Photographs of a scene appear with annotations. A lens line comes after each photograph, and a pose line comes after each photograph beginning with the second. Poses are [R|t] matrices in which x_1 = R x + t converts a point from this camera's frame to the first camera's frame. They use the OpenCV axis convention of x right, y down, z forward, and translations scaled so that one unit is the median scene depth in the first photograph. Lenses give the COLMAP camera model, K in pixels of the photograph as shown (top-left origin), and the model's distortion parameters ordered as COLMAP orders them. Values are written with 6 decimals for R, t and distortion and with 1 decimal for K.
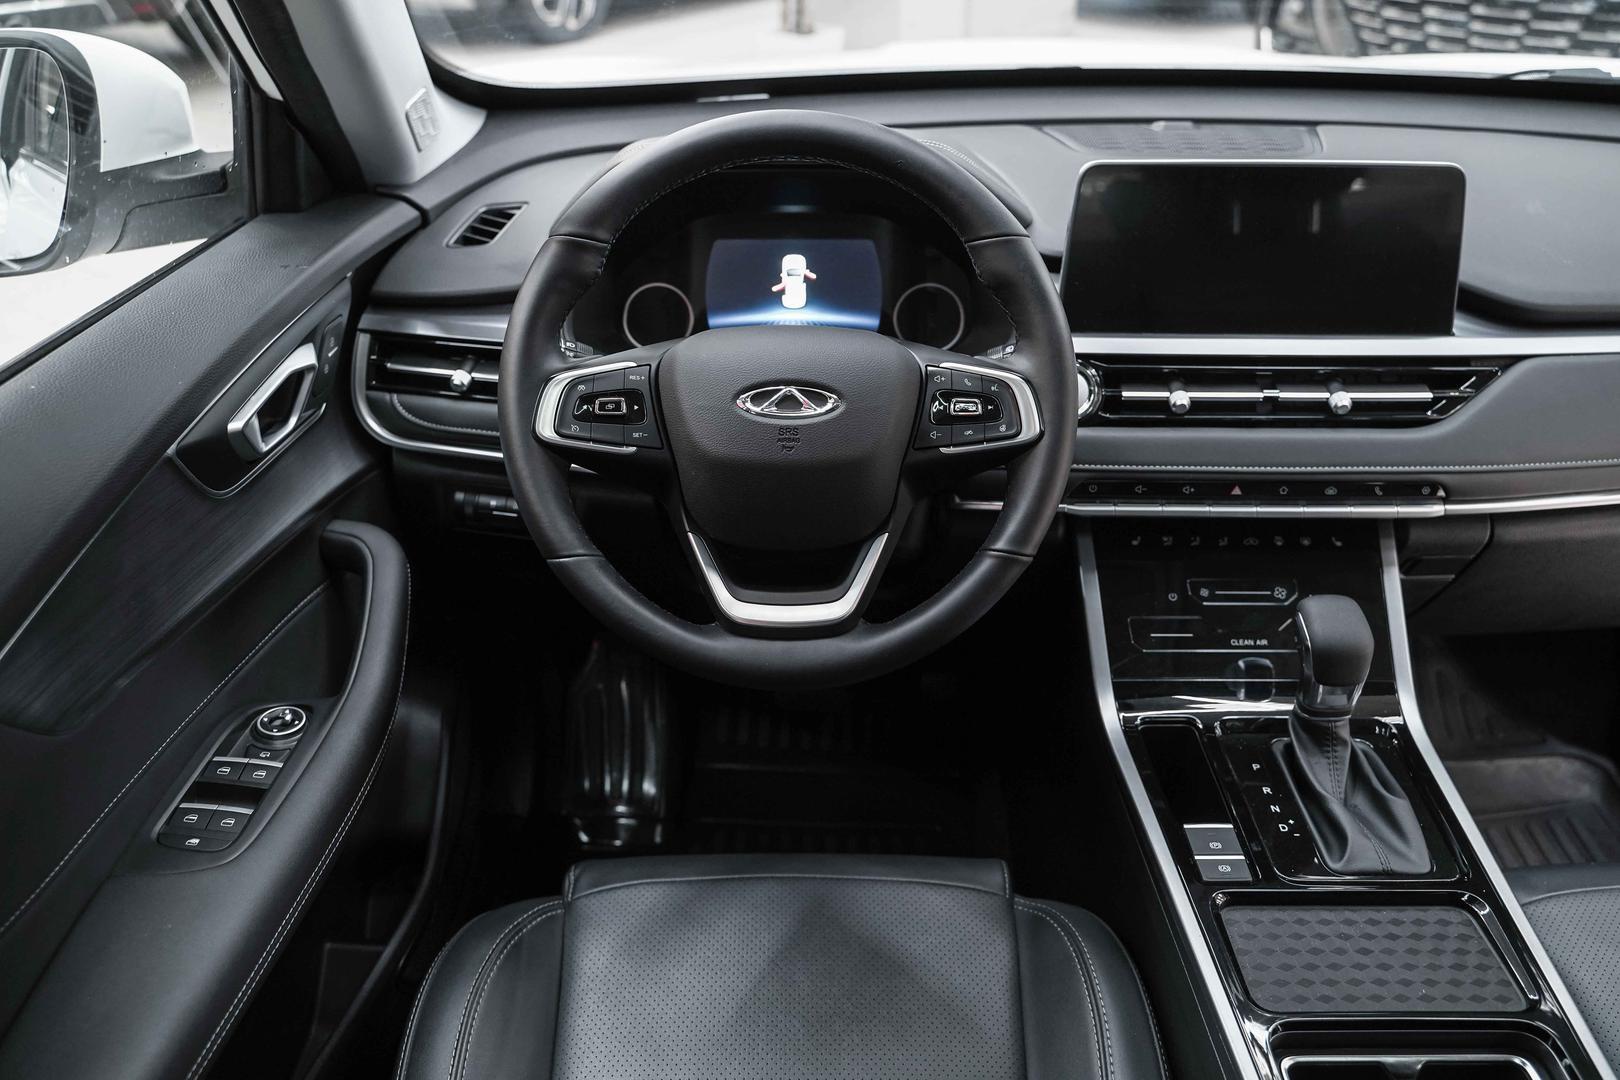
lens RADIAL K [[1319.5, 0, 810.0], [0, 1319.5, 540.0], [0, 0, 1]] dist [-0.008174, -0.007526]
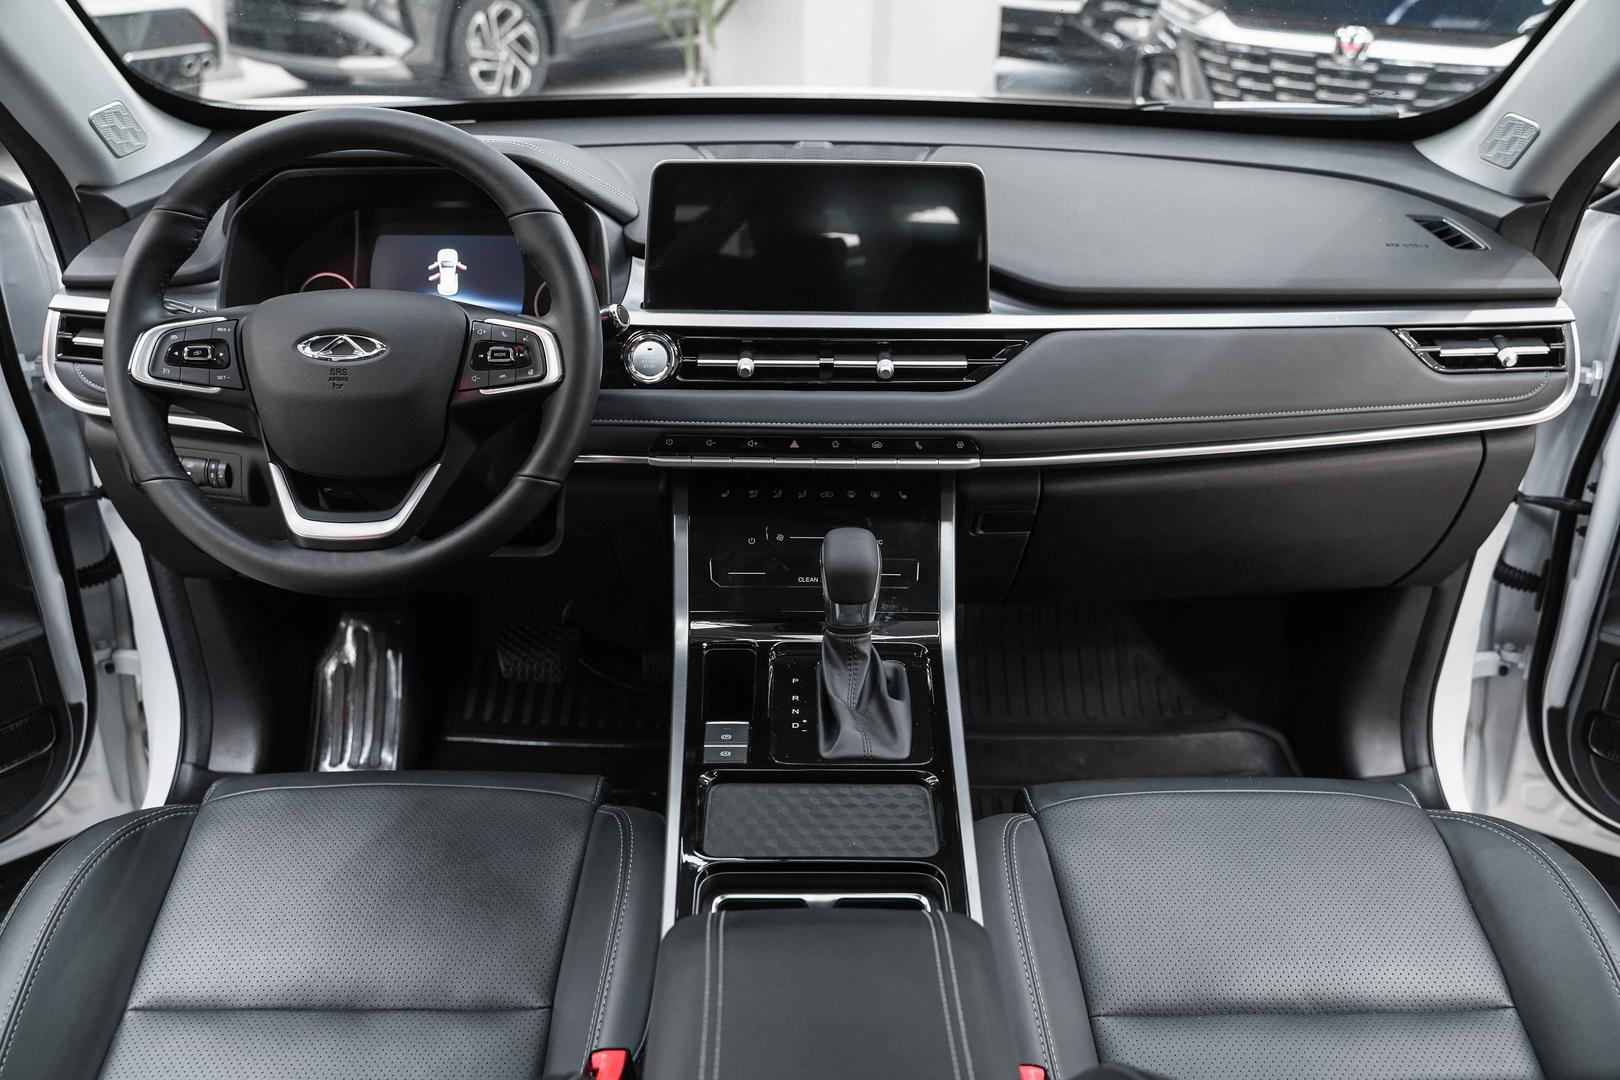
lens RADIAL K [[1319.5, 0, 810.0], [0, 1319.5, 540.0], [0, 0, 1]] dist [-0.008174, -0.007526]
pose [[0.999936, 0.003251, 0.010810, 0.324986], [-0.002635, 0.998400, -0.056490, 0.110377], [-0.010977, 0.056458, 0.998345, -0.141089]]
